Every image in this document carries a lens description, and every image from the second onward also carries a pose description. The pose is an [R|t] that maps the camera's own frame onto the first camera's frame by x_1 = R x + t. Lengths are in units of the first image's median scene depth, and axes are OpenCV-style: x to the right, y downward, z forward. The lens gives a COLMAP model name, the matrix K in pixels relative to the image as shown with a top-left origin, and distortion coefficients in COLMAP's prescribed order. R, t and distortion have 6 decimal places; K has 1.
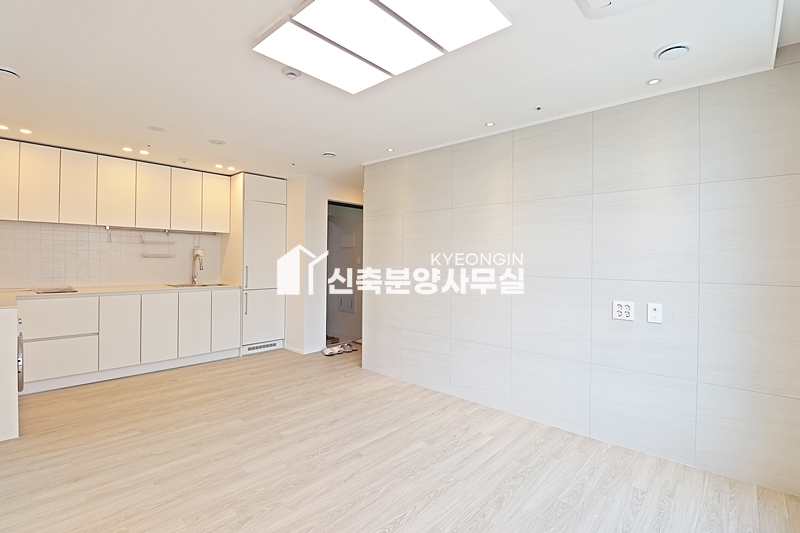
lens RADIAL K [[373.2, 0, 398.1], [0, 373.2, 259.6], [0, 0, 1]] dist [-0.009889, -0.008482]
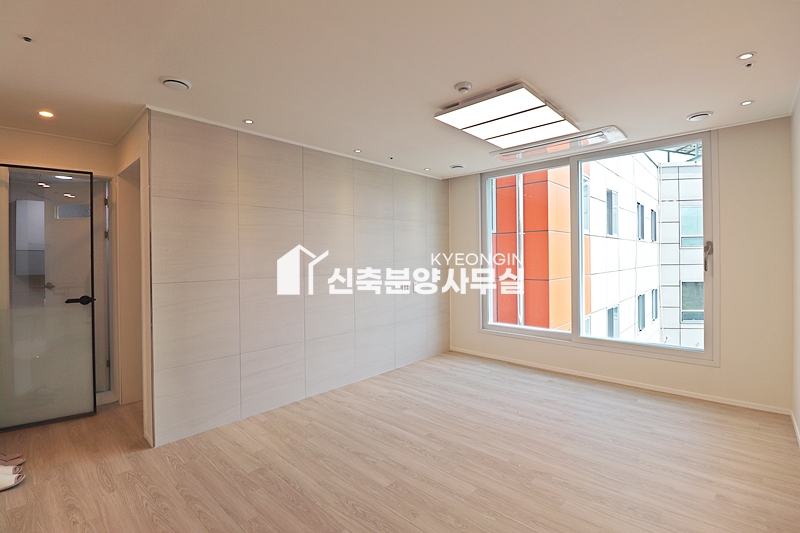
lens RADIAL K [[373.2, 0, 394.2], [0, 373.2, 260.5], [0, 0, 1]] dist [-0.009889, -0.008482]
pose [[0.011830, -0.020472, 0.999720, -0.881328], [0.010444, 0.999738, 0.020349, -0.024877], [-0.999875, 0.010201, 0.012041, 0.775213]]
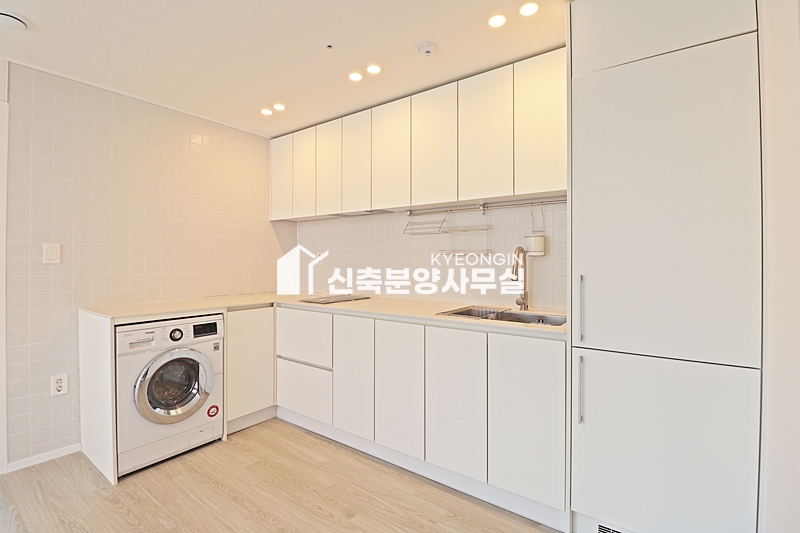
lens RADIAL K [[373.2, 0, 391.0], [0, 373.2, 259.9], [0, 0, 1]] dist [-0.009889, -0.008482]
pose [[0.108406, -0.016228, -0.993974, -0.141319], [-0.000100, 0.999867, -0.016335, 0.013330], [0.994107, 0.001870, 0.108390, 1.139022]]
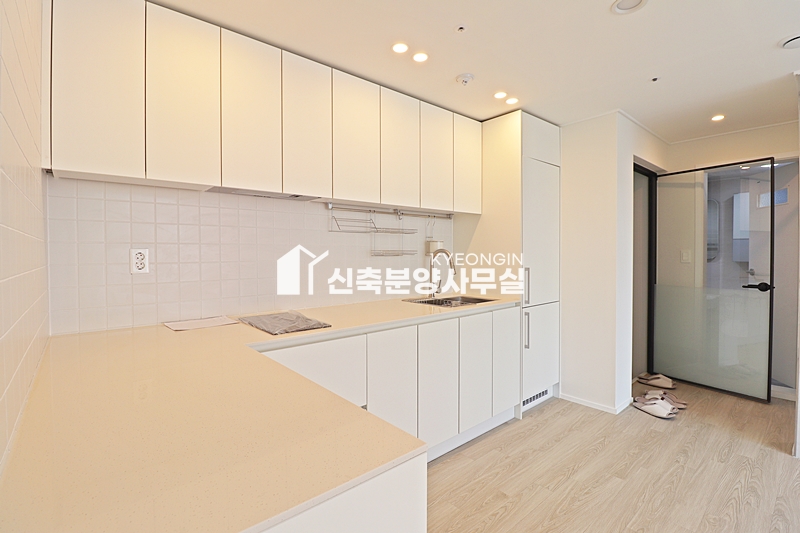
lens RADIAL K [[373.2, 0, 399.3], [0, 373.2, 260.2], [0, 0, 1]] dist [-0.009889, -0.008482]
pose [[0.993775, -0.012476, -0.110705, -0.777118], [0.014708, 0.999704, 0.019371, -0.013703], [0.110431, -0.020879, 0.993665, 0.548342]]
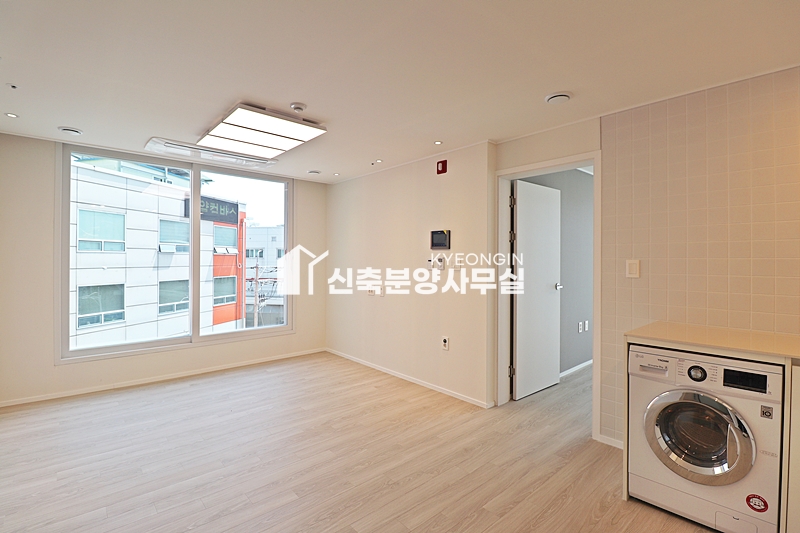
lens RADIAL K [[373.2, 0, 406.4], [0, 373.2, 258.5], [0, 0, 1]] dist [-0.009889, -0.008482]
pose [[-0.996511, -0.017025, 0.081707, -0.475436], [-0.017229, 0.999850, -0.001791, -0.021239], [-0.081664, -0.003193, -0.996655, 1.395437]]
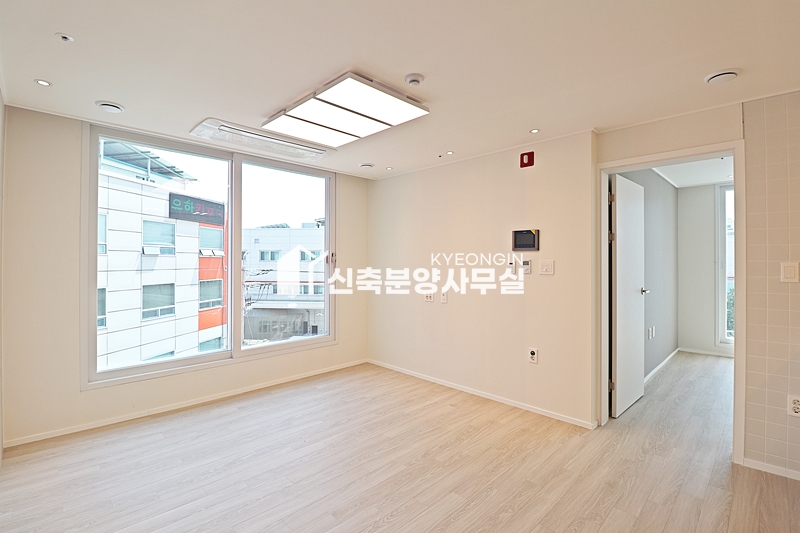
lens RADIAL K [[373.2, 0, 404.6], [0, 373.2, 257.9], [0, 0, 1]] dist [-0.009889, -0.008482]
pose [[-0.999388, -0.014328, 0.031925, -0.194069], [-0.014621, 0.999853, -0.008982, -0.019020], [-0.031791, -0.009444, -0.999450, 1.285715]]
